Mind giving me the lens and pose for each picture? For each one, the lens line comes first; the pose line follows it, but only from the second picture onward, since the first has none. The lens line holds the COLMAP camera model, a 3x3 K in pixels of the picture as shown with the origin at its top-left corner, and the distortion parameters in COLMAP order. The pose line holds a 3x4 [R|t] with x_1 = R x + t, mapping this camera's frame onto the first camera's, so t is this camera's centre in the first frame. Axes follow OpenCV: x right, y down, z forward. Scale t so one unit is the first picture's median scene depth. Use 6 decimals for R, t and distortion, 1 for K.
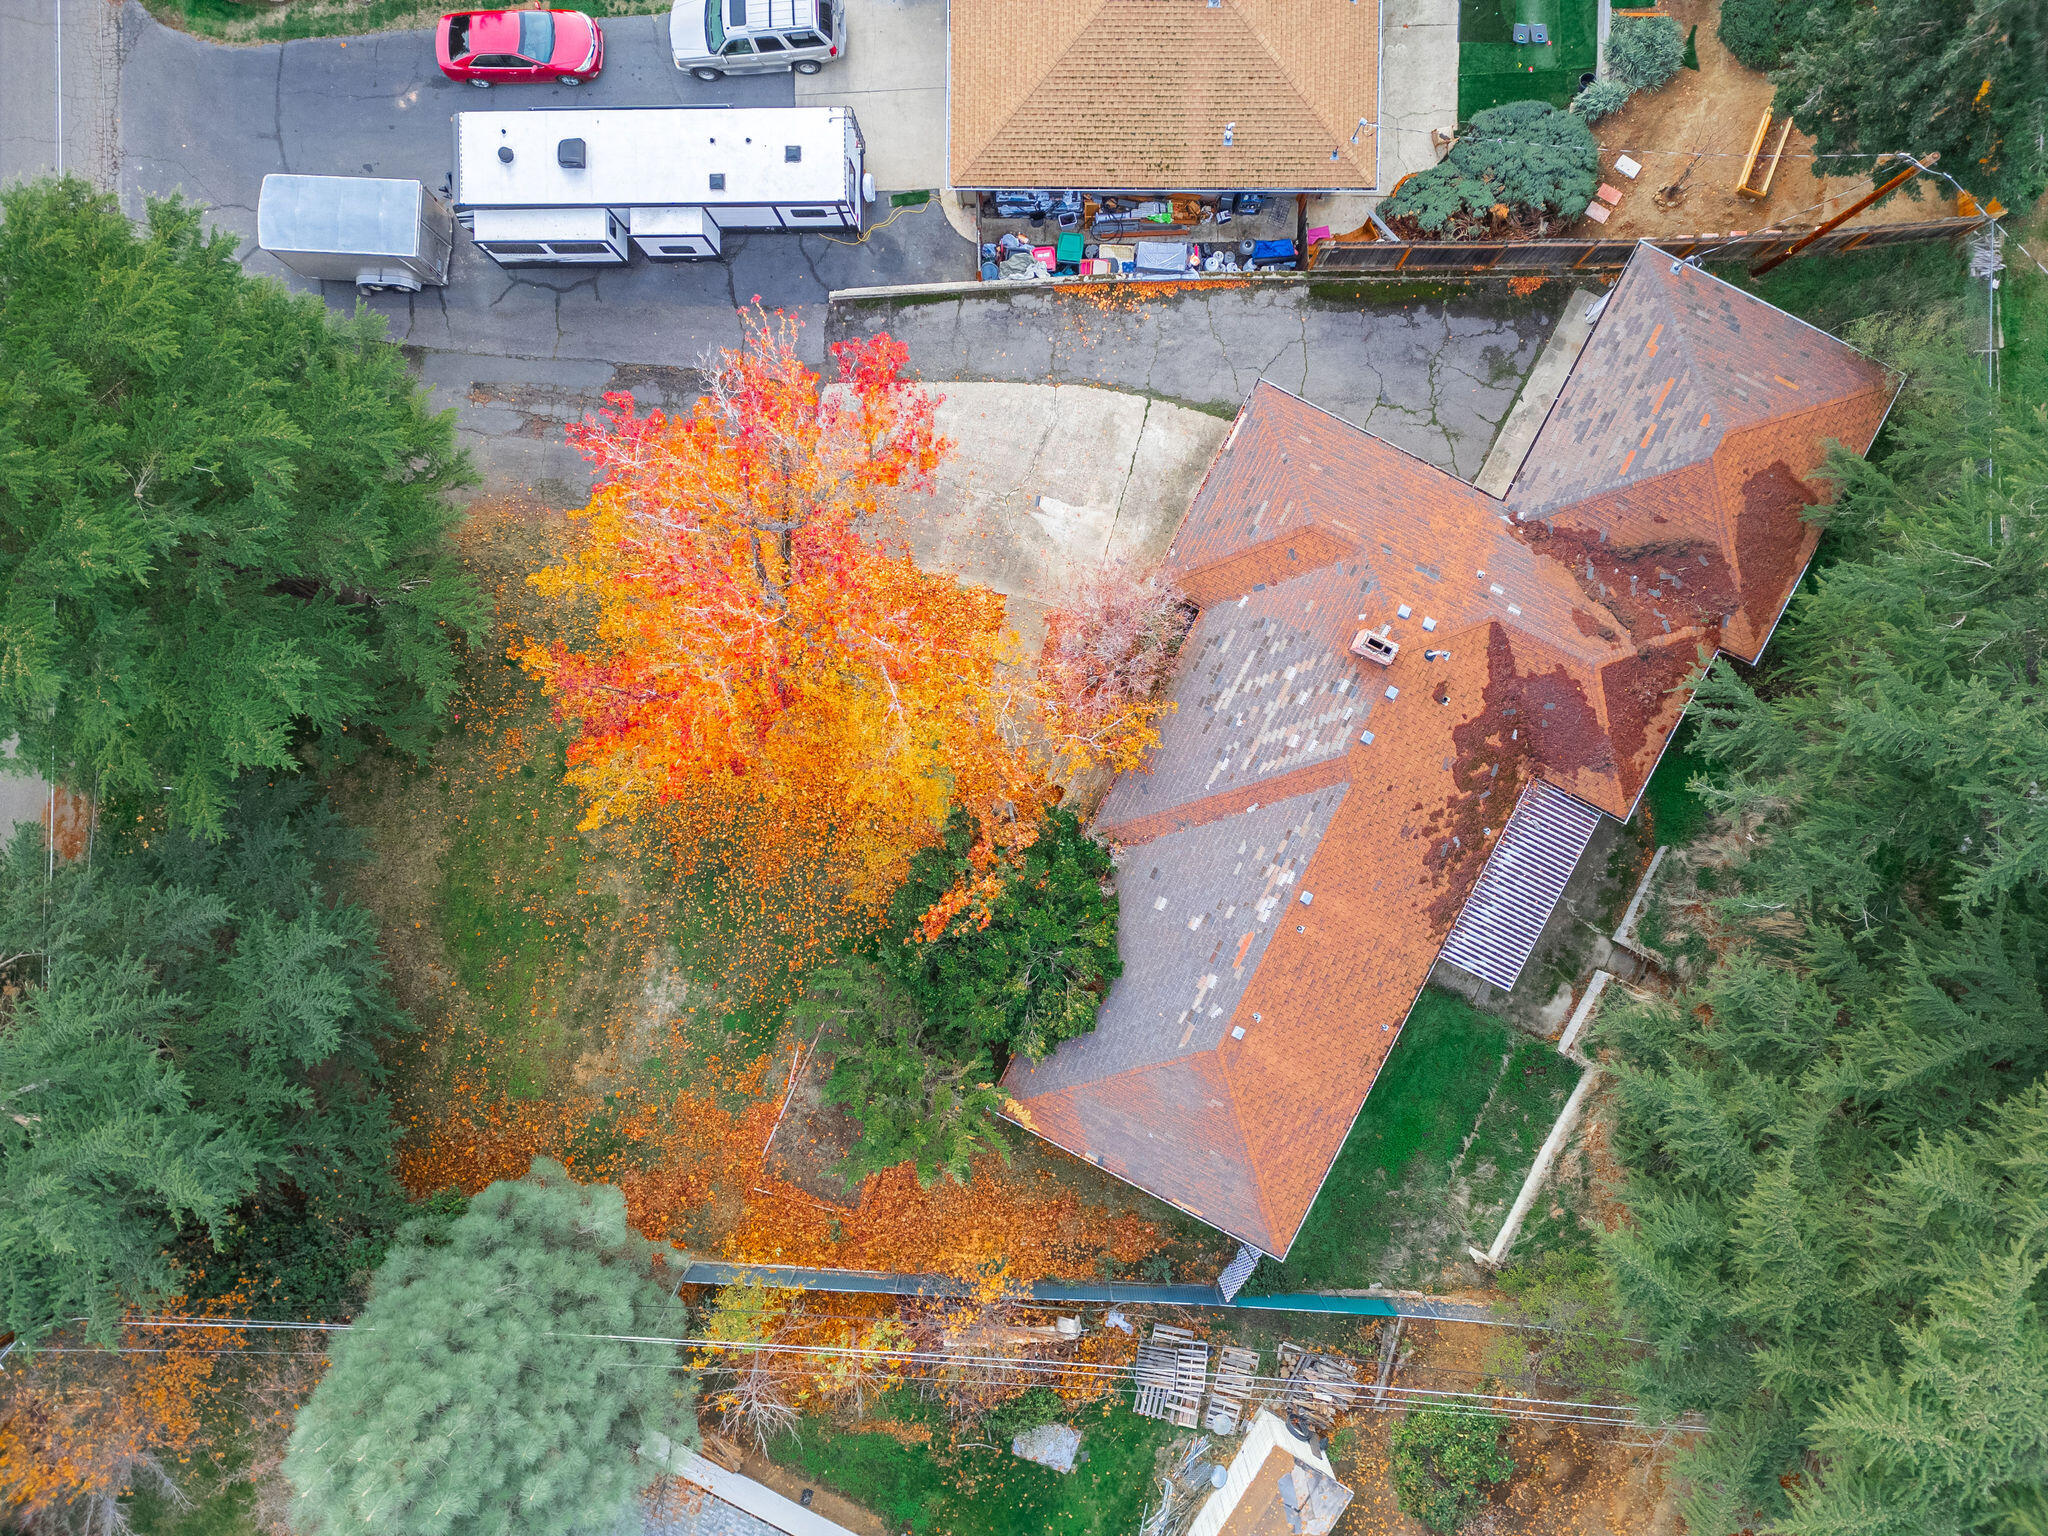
lens RADIAL K [[1425.1, 0, 1017.6], [0, 1425.1, 761.0], [0, 0, 1]] dist [0.087200, -0.090110]
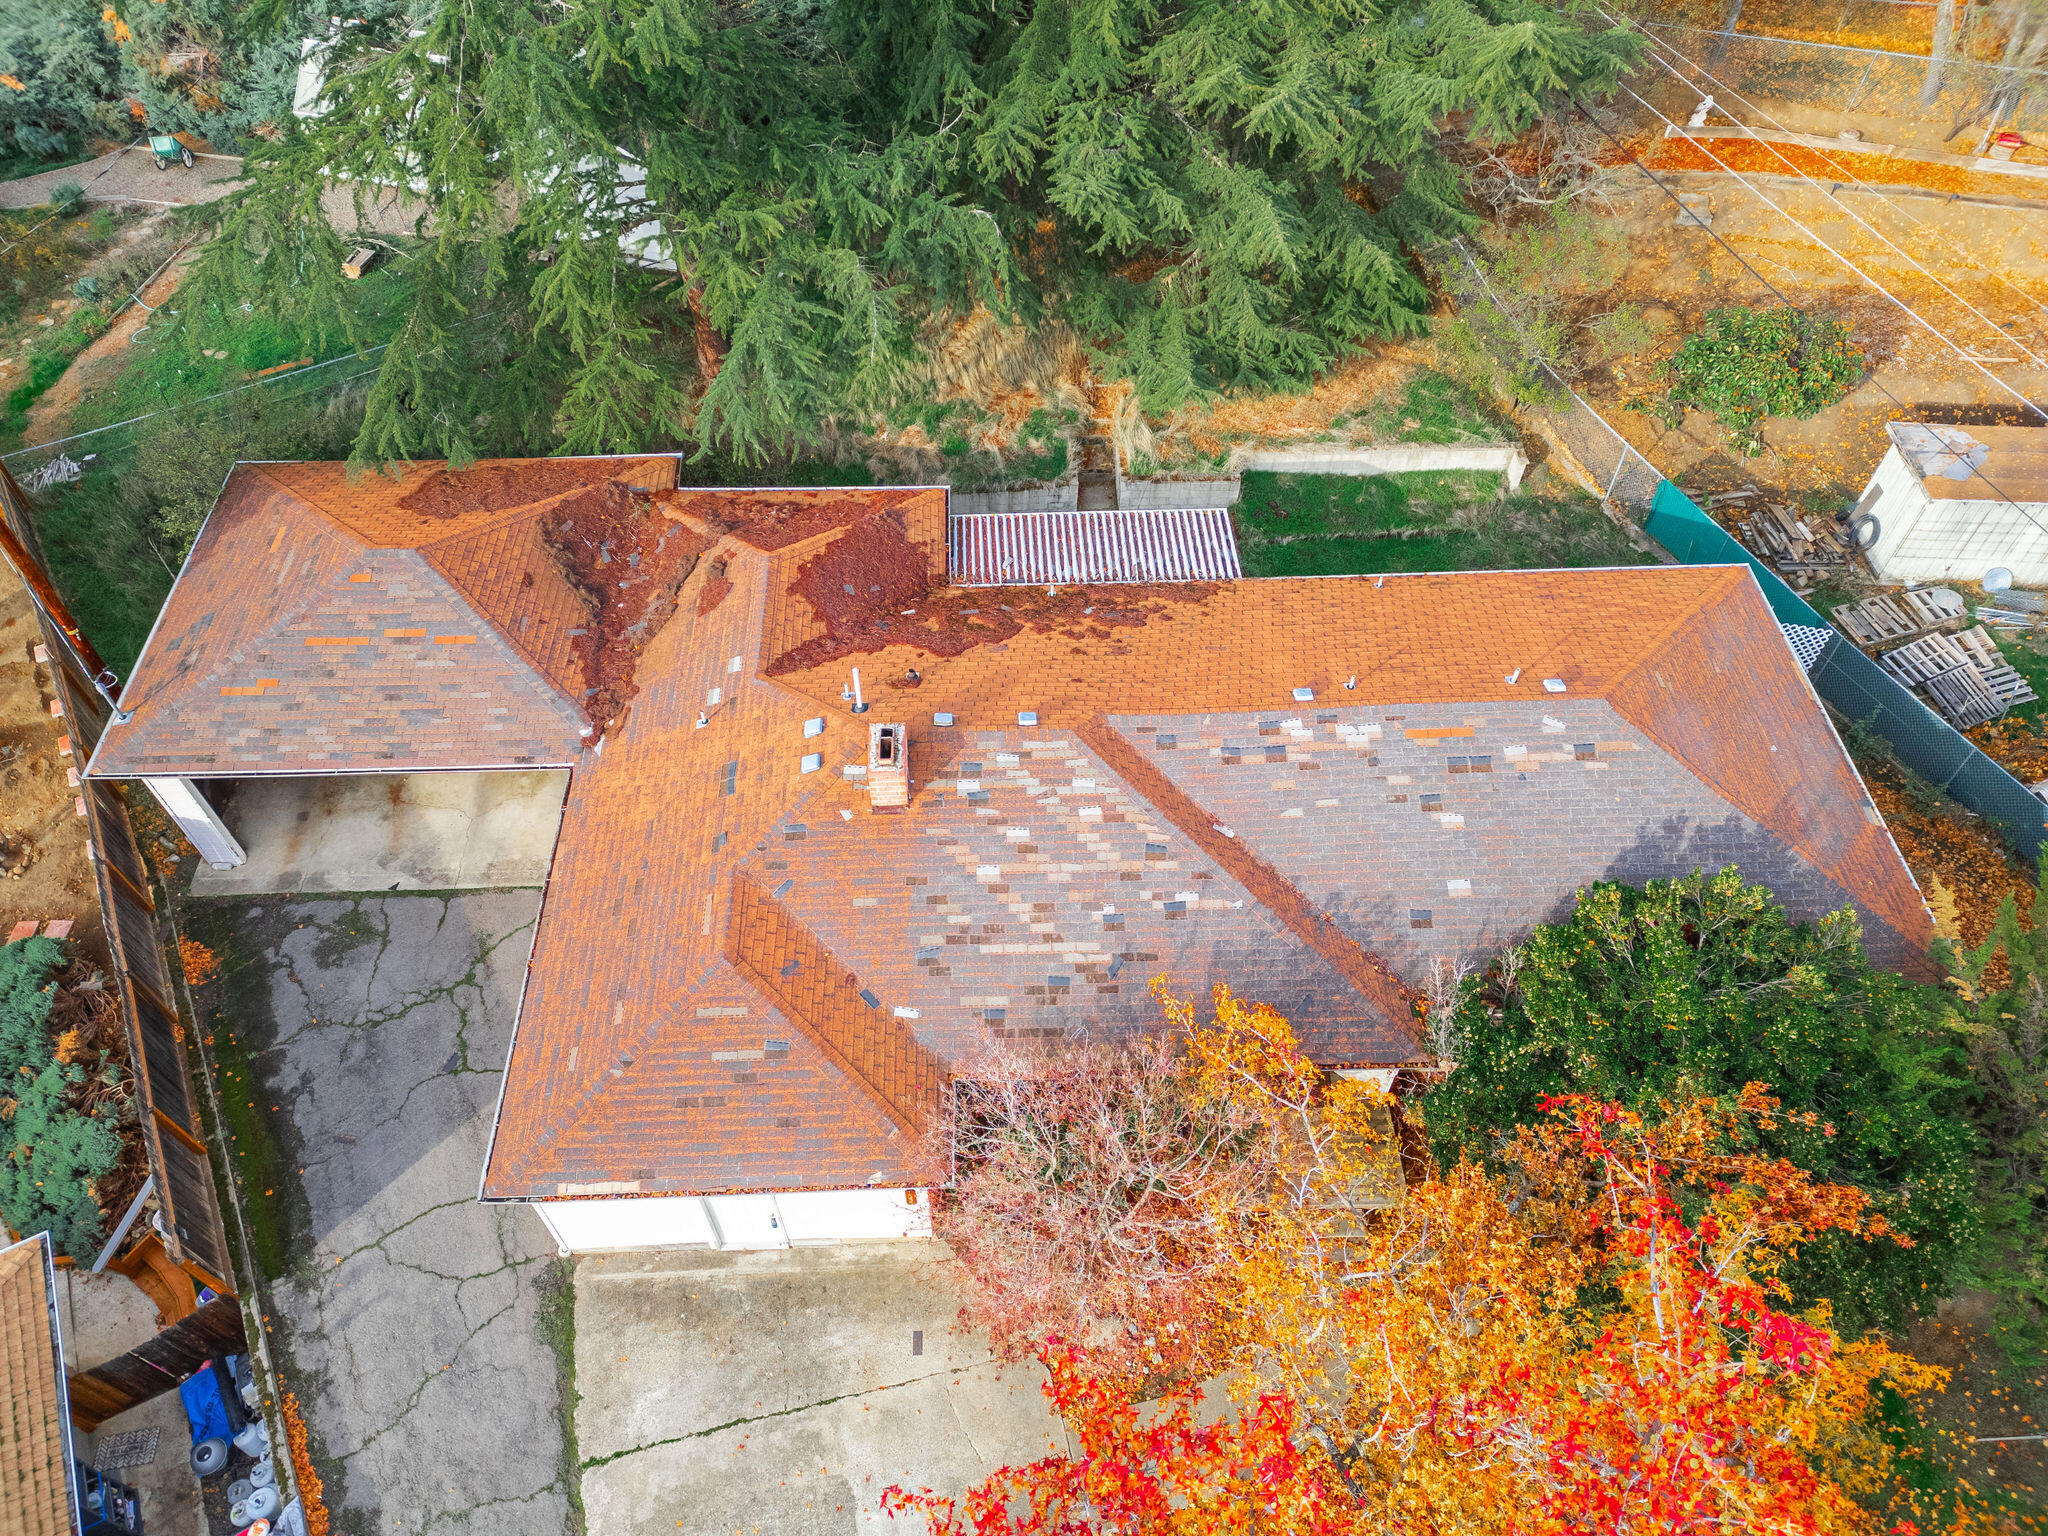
lens RADIAL K [[1425.1, 0, 1017.6], [0, 1425.1, 761.0], [0, 0, 1]] dist [0.087200, -0.090110]
pose [[-0.487032, -0.672214, 0.557610, -0.089467], [0.873359, -0.379703, 0.305073, -0.191377], [0.006652, 0.635574, 0.772011, 0.505581]]
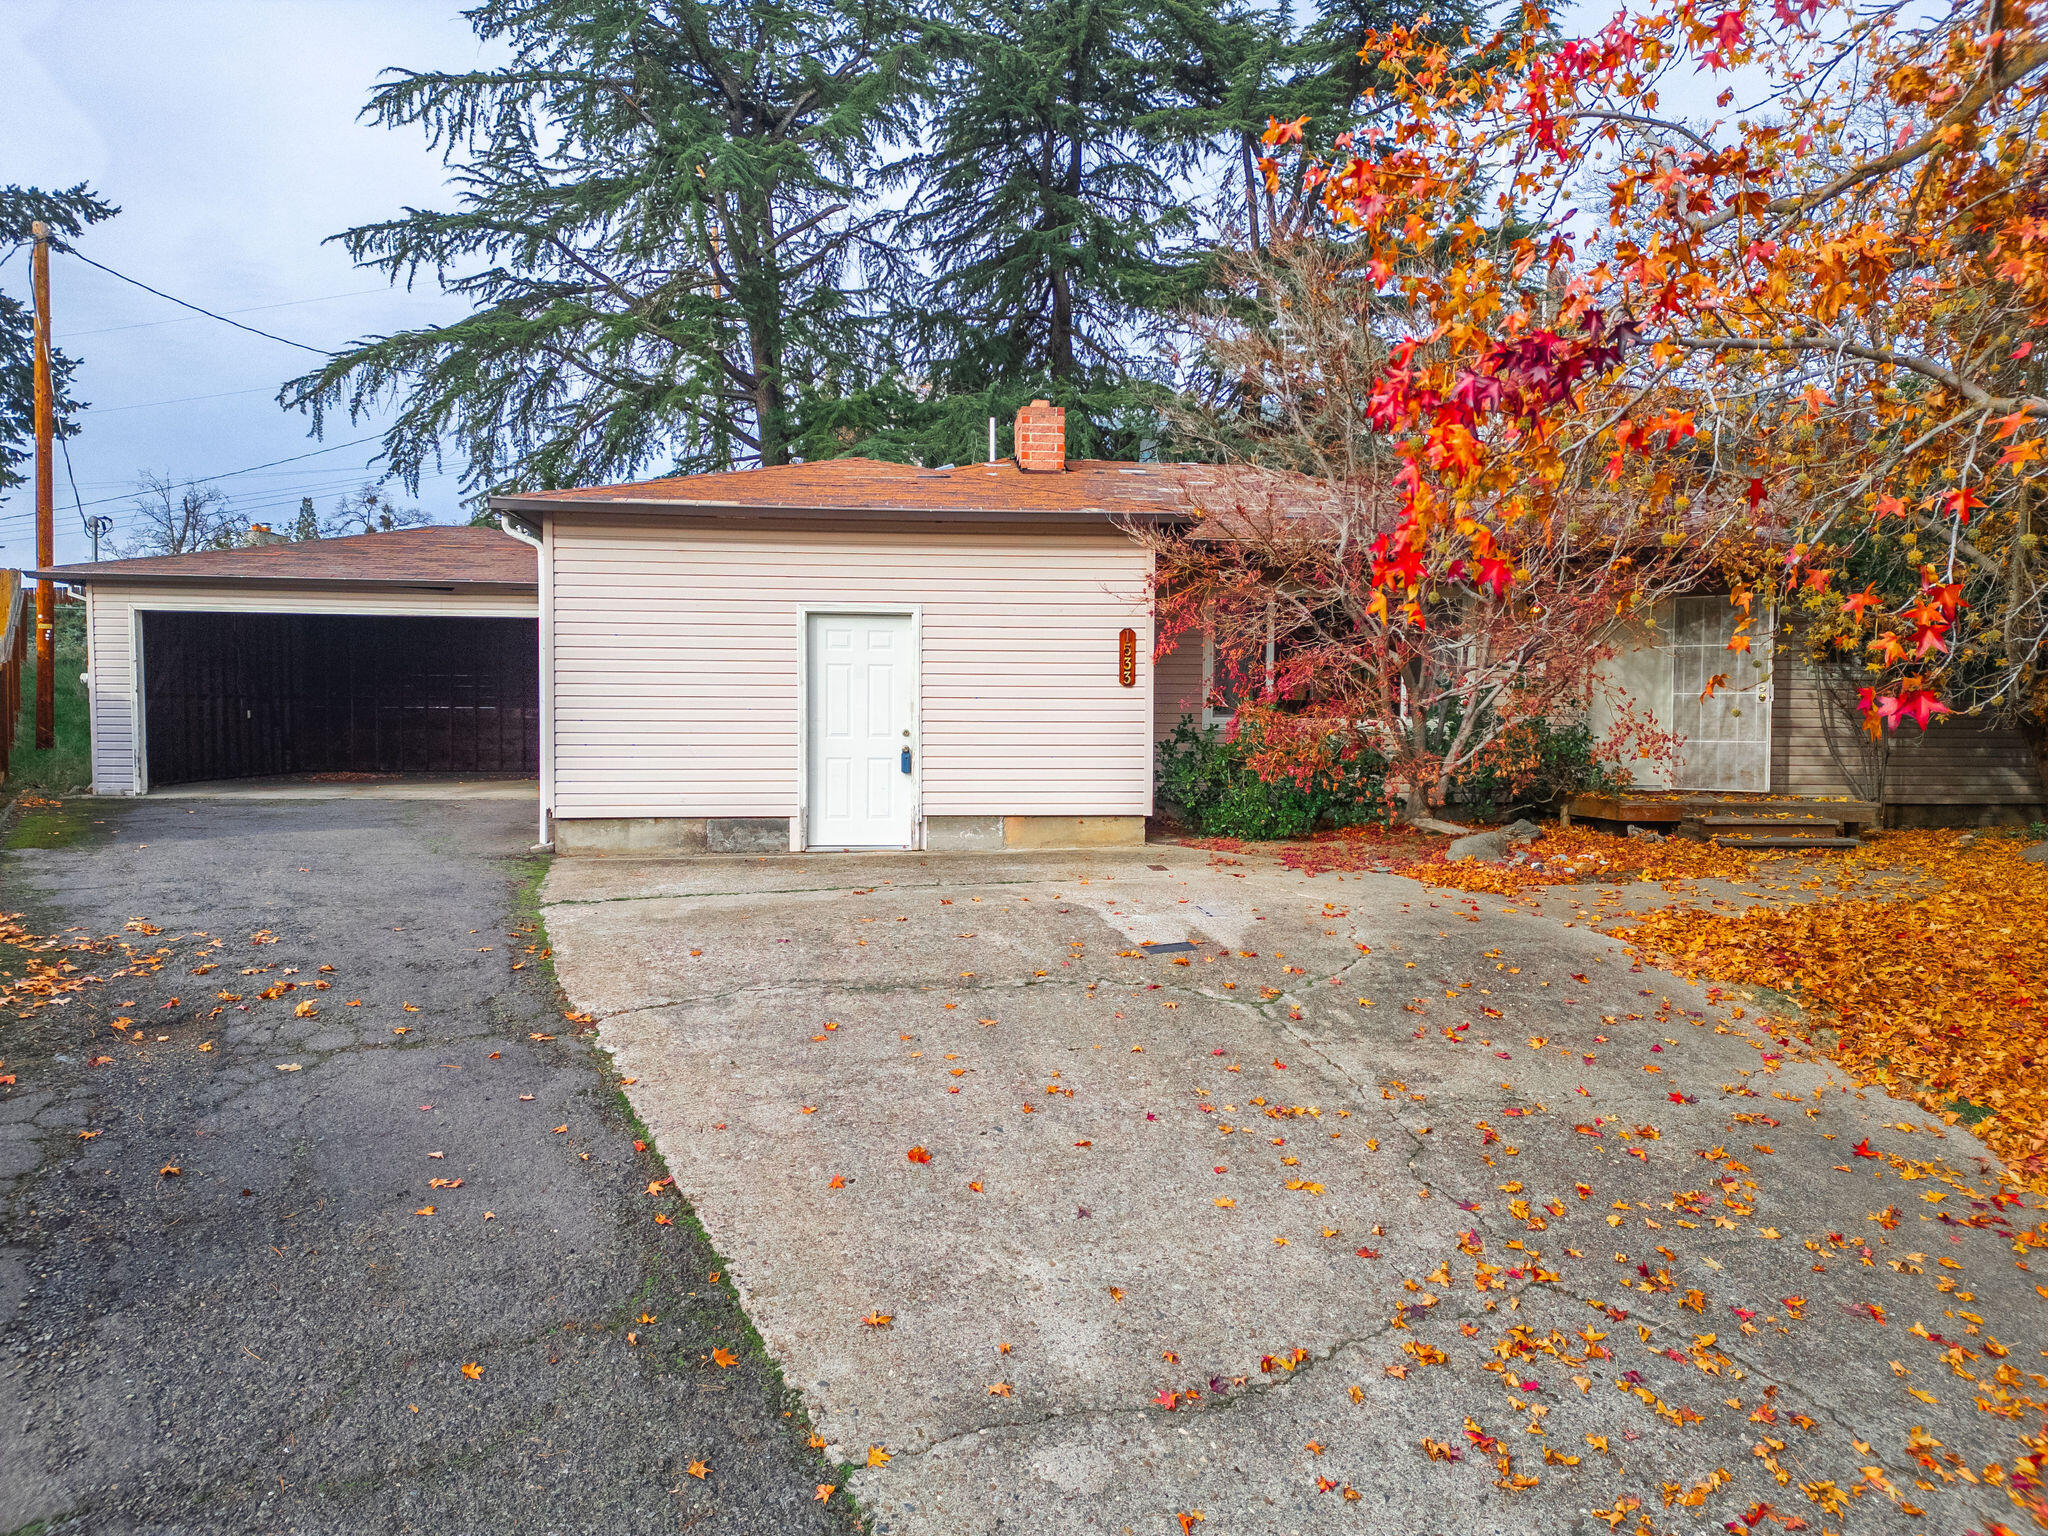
lens RADIAL K [[1425.1, 0, 1017.6], [0, 1425.1, 761.0], [0, 0, 1]] dist [0.087200, -0.090110]
pose [[-0.535896, -0.016644, 0.844120, -0.154852], [0.844277, -0.014655, 0.535707, -0.323664], [0.003454, 0.999754, 0.021906, 1.004688]]
